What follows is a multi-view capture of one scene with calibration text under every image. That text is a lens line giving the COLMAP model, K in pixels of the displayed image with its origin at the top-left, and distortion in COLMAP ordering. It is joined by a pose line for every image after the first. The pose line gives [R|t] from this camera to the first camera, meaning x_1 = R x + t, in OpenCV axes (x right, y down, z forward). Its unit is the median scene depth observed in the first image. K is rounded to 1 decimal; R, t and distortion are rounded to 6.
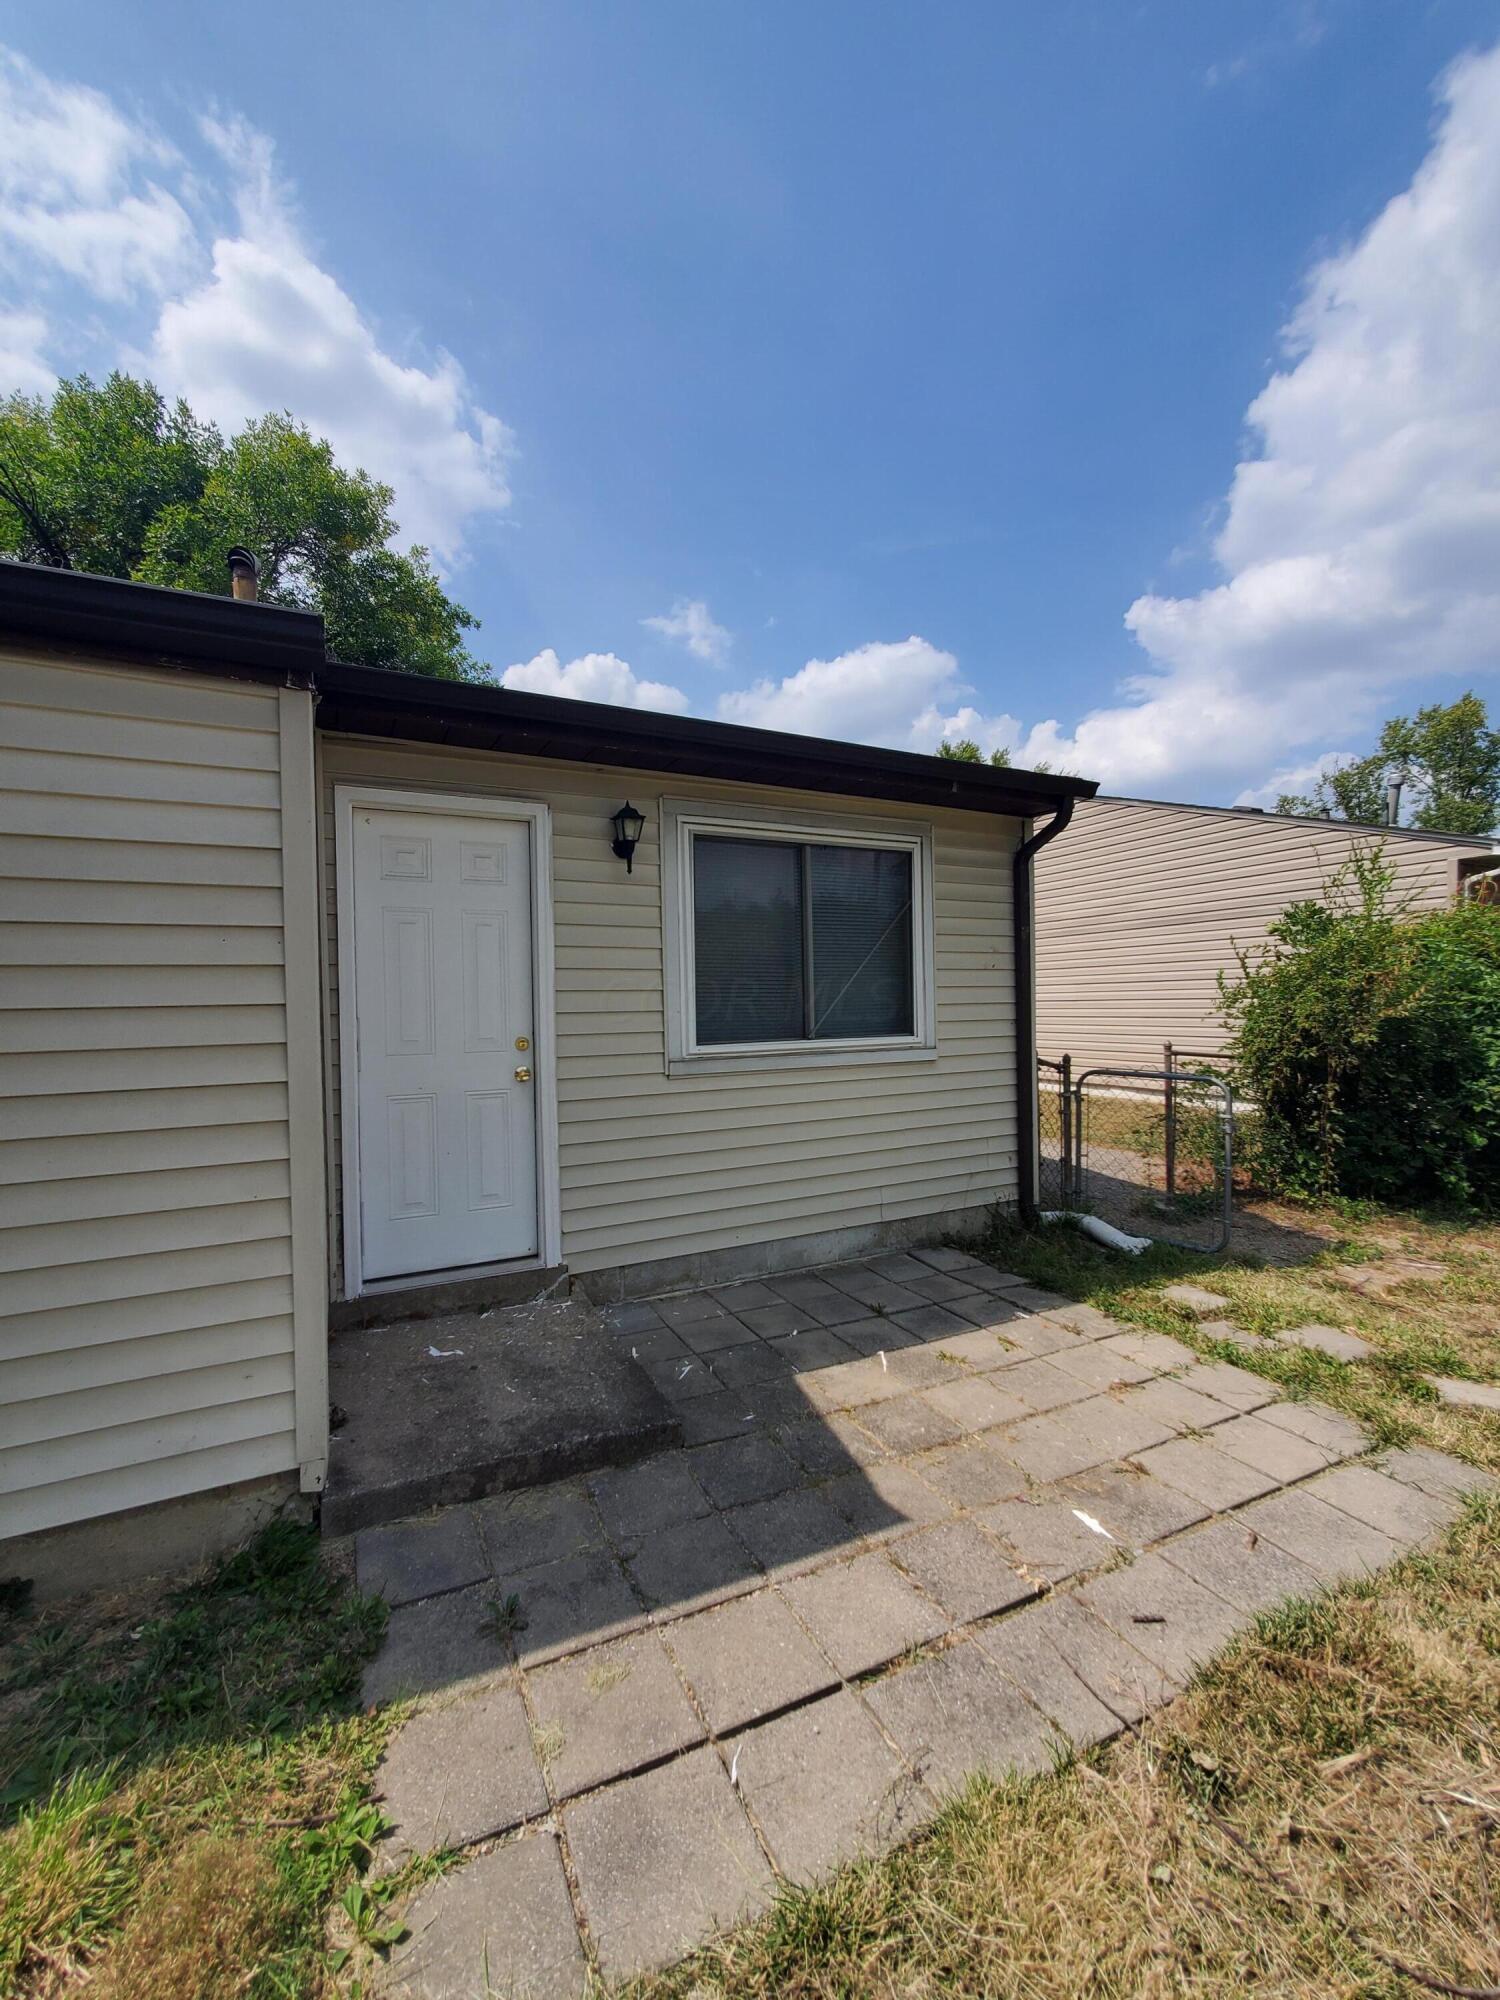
lens RADIAL K [[779.6, 0, 750.0], [0, 779.6, 1000.0], [0, 0, 1]] dist [0.011457, 0.000047]
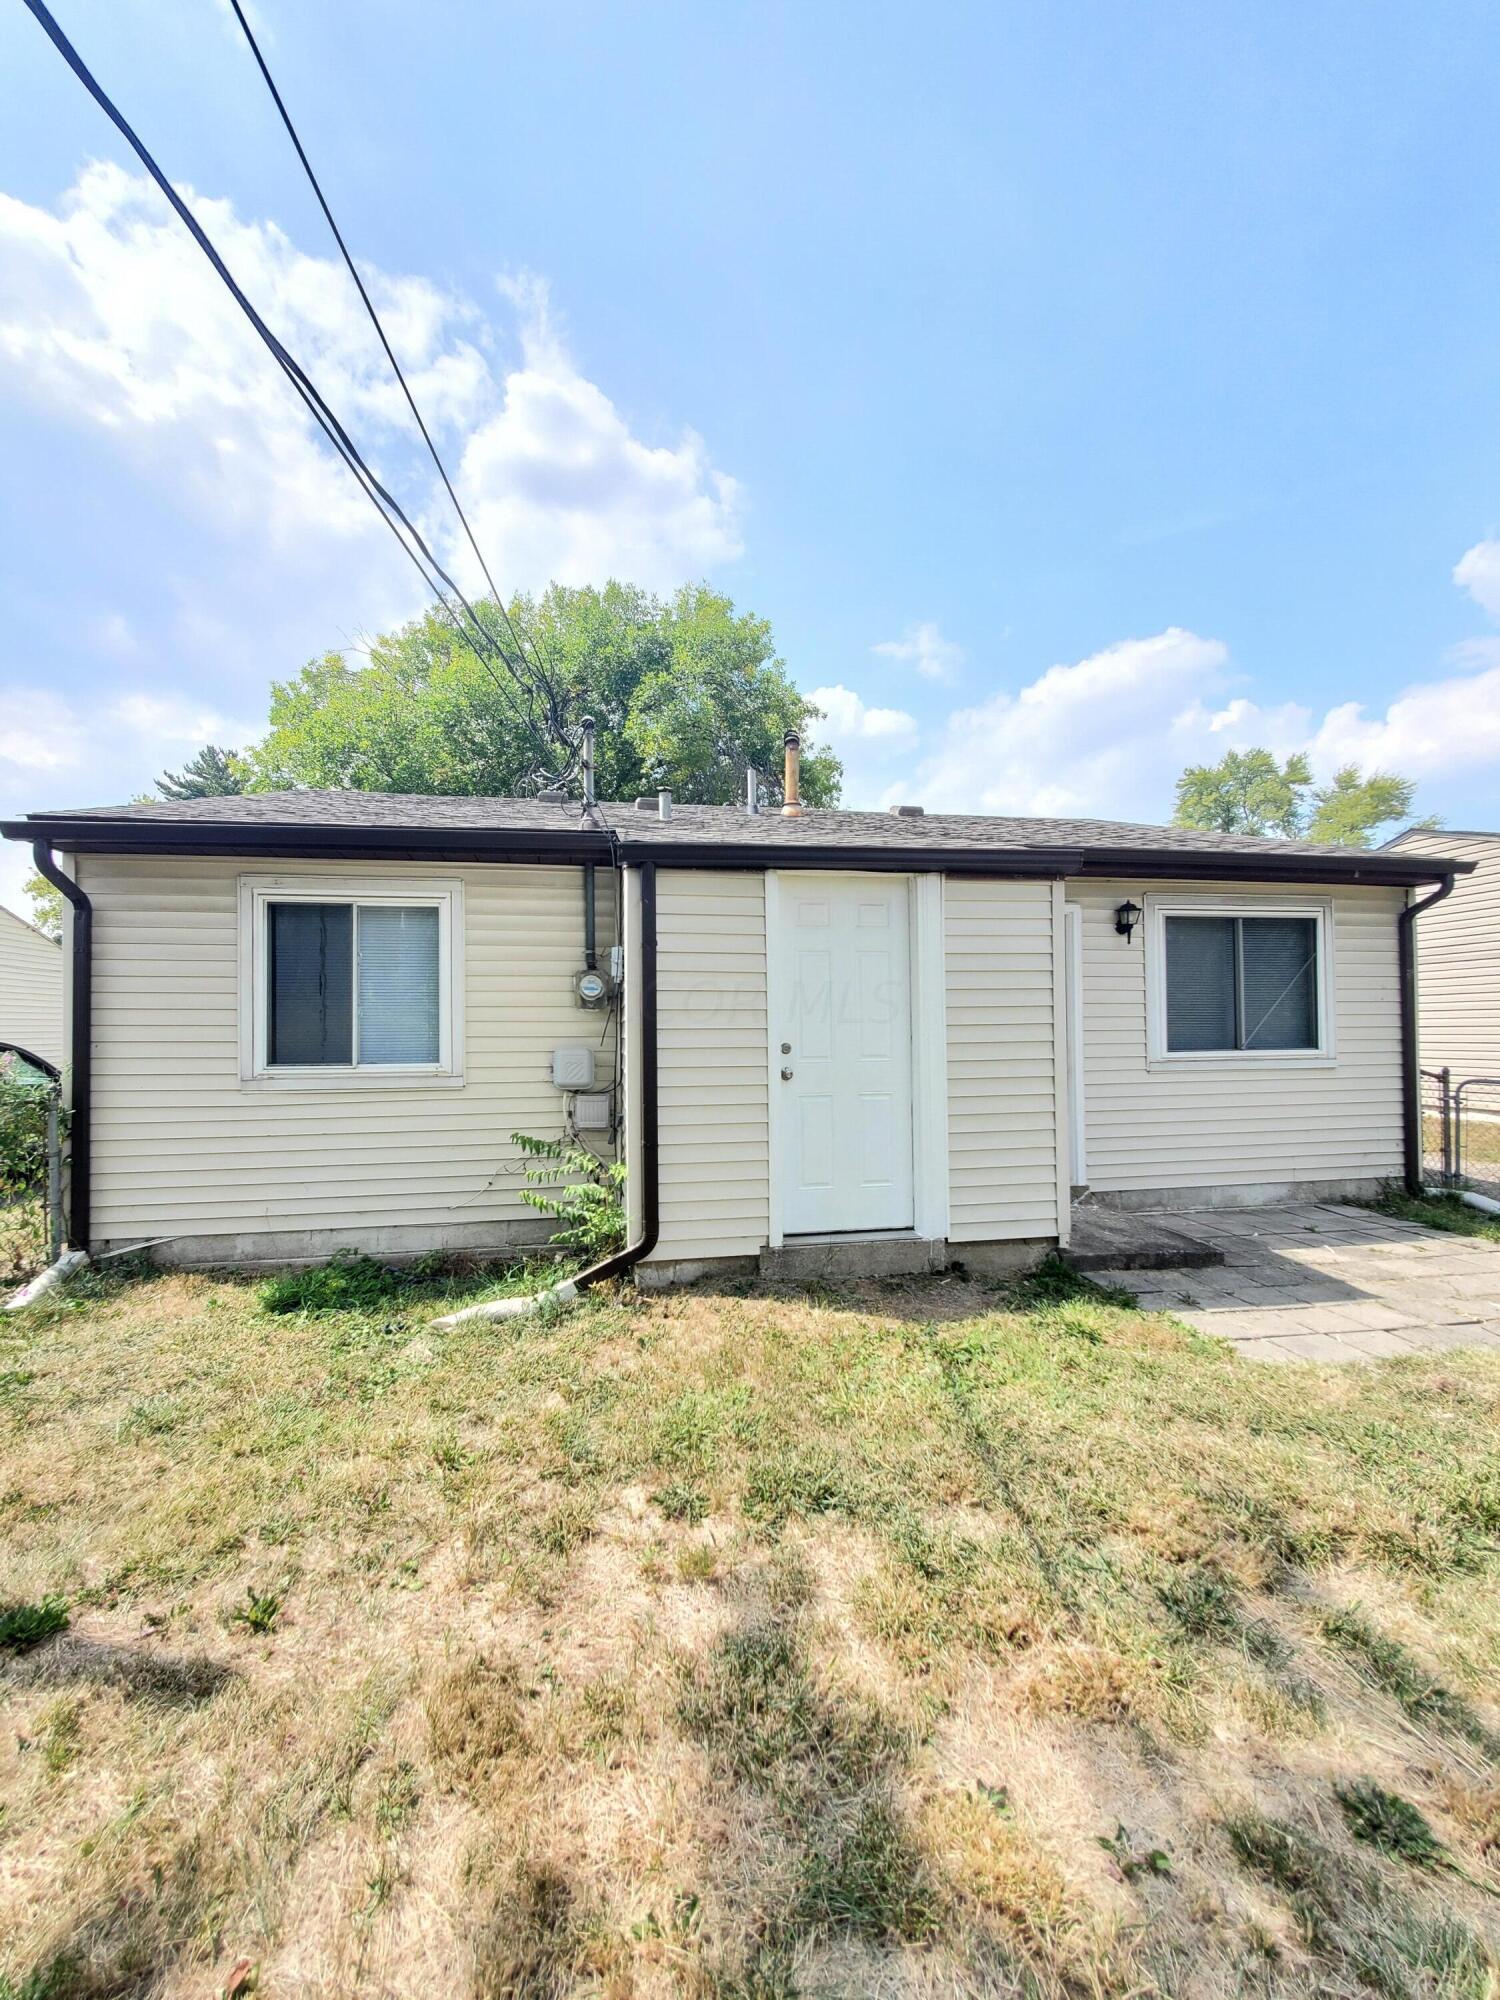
lens RADIAL K [[792.9, 0, 743.8], [0, 792.9, 1009.9], [0, 0, 1]] dist [0.001181, 0.000376]
pose [[0.959489, -0.000072, -0.281747, -0.366073], [-0.005666, 0.999793, -0.019549, 0.008127], [0.281690, 0.020353, 0.959290, -0.632300]]
